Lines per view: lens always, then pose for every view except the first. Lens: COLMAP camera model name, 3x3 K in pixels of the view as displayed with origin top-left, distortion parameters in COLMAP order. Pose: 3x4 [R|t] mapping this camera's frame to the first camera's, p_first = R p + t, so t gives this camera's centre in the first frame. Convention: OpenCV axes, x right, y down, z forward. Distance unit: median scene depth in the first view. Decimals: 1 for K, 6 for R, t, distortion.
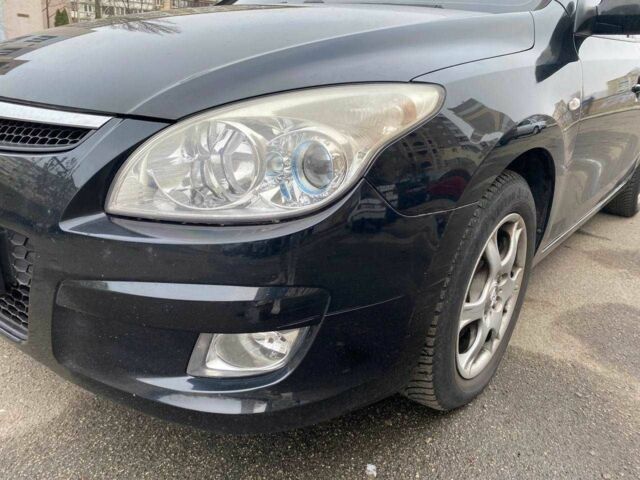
lens RADIAL K [[487.5, 0, 317.2], [0, 487.5, 238.6], [0, 0, 1]] dist [0.011937, -0.005412]
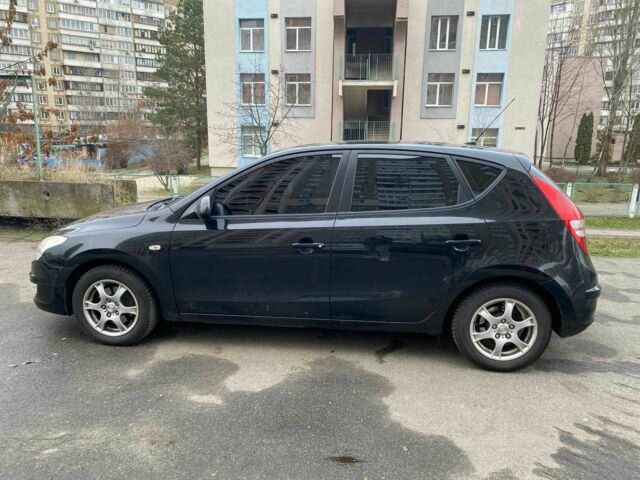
lens RADIAL K [[495.0, 0, 310.8], [0, 495.0, 241.1], [0, 0, 1]] dist [0.001086, -0.001261]
pose [[0.538675, 0.109666, -0.835346, 0.152959], [-0.255209, 0.966149, -0.037734, -0.019500], [0.802931, 0.233515, 0.548428, 0.005158]]
